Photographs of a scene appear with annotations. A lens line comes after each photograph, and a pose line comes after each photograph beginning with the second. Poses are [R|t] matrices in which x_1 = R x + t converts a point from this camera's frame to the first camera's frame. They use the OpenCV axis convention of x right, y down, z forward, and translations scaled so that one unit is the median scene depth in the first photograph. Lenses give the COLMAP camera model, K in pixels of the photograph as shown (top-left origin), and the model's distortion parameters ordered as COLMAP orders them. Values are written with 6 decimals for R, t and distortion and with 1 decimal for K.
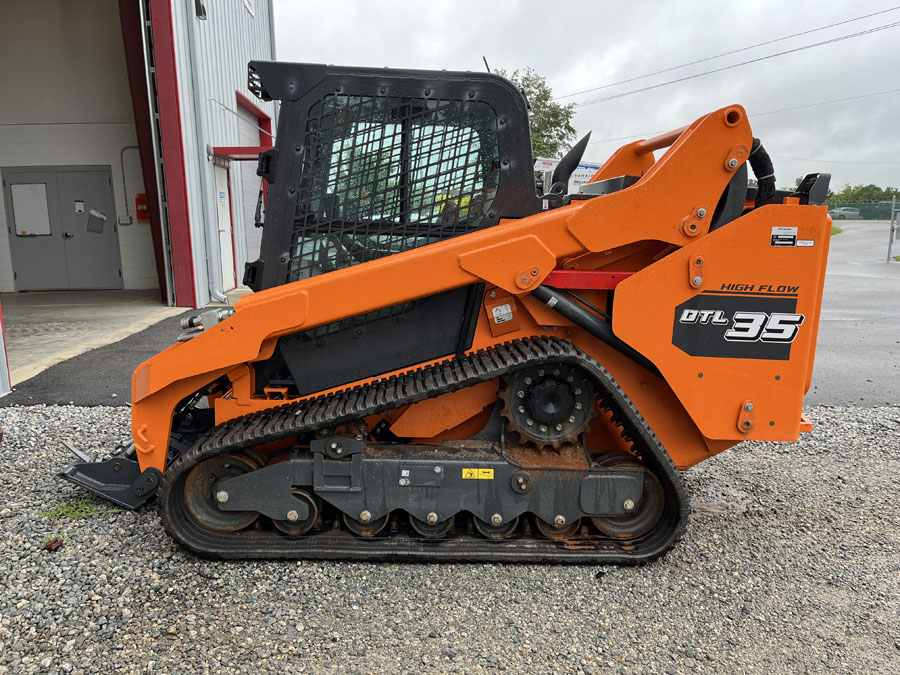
lens RADIAL K [[695.5, 0, 450.0], [0, 695.5, 337.5], [0, 0, 1]] dist [0.083539, -0.119117]
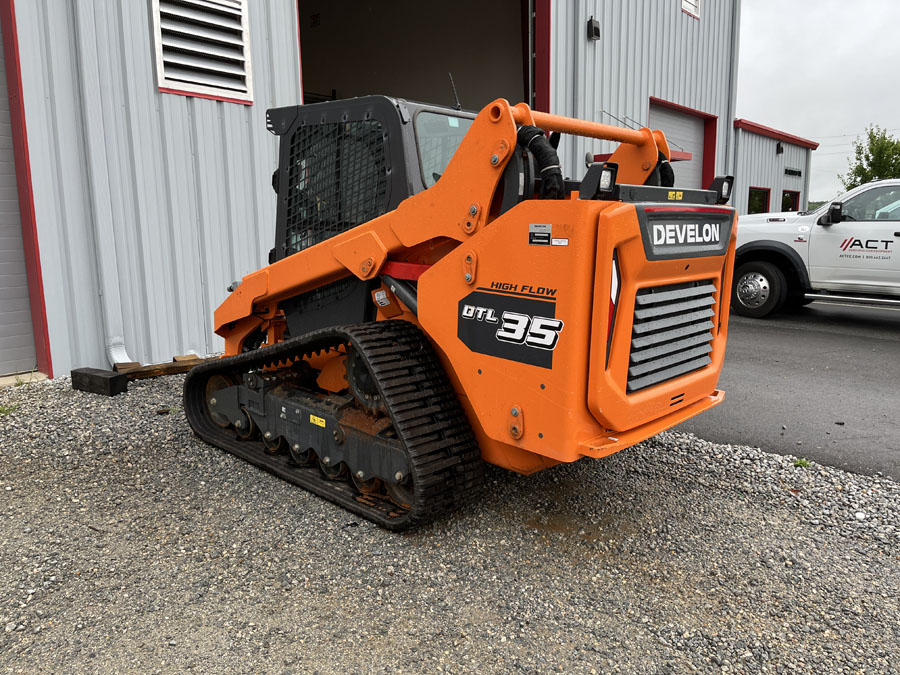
lens RADIAL K [[695.5, 0, 450.0], [0, 695.5, 337.5], [0, 0, 1]] dist [0.083539, -0.119117]
pose [[0.697153, 0.110738, -0.708319, 1.044589], [-0.113696, 0.992573, 0.043275, -0.033856], [0.707850, 0.050364, 0.704565, 0.268827]]
